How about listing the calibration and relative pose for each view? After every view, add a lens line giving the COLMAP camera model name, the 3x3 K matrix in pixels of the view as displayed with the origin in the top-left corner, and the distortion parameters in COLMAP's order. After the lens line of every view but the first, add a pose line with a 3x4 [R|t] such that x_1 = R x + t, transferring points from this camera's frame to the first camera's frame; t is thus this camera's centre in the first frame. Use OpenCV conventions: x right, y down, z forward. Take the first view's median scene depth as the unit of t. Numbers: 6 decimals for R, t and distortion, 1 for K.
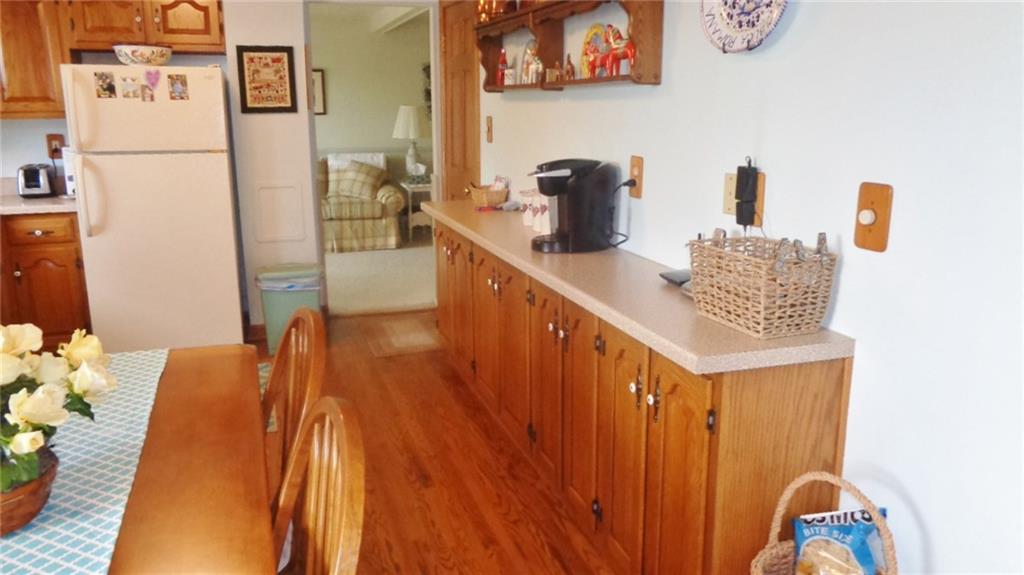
lens RADIAL K [[776.7, 0, 512.5], [0, 776.7, 286.6], [0, 0, 1]] dist [-0.000847, 0.001291]
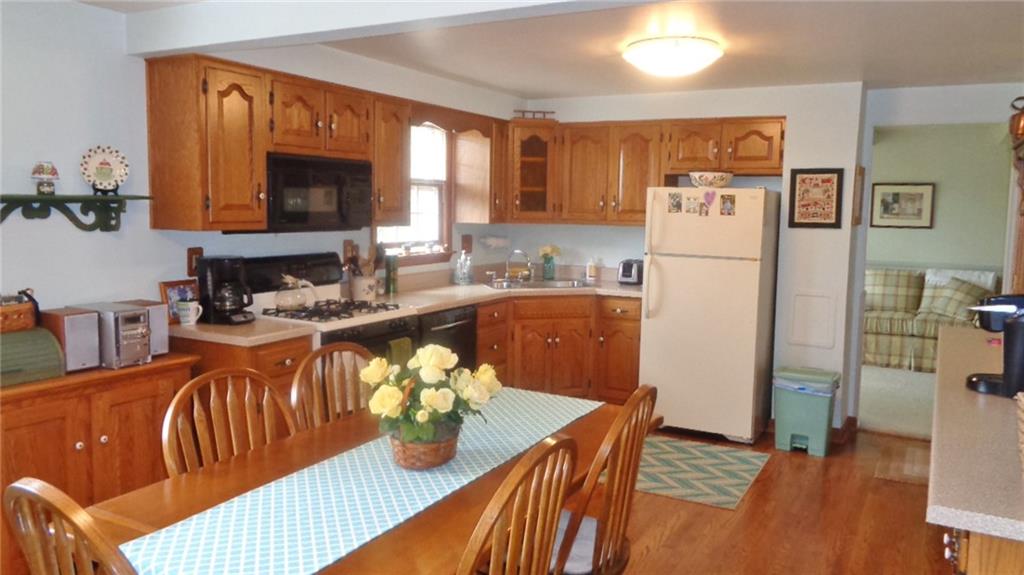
lens RADIAL K [[776.7, 0, 509.2], [0, 776.7, 285.6], [0, 0, 1]] dist [-0.000847, 0.001291]
pose [[0.668960, 0.091634, -0.737628, 0.220233], [-0.187583, 0.981063, -0.048245, -0.011951], [0.719239, 0.170640, 0.673481, -0.028699]]
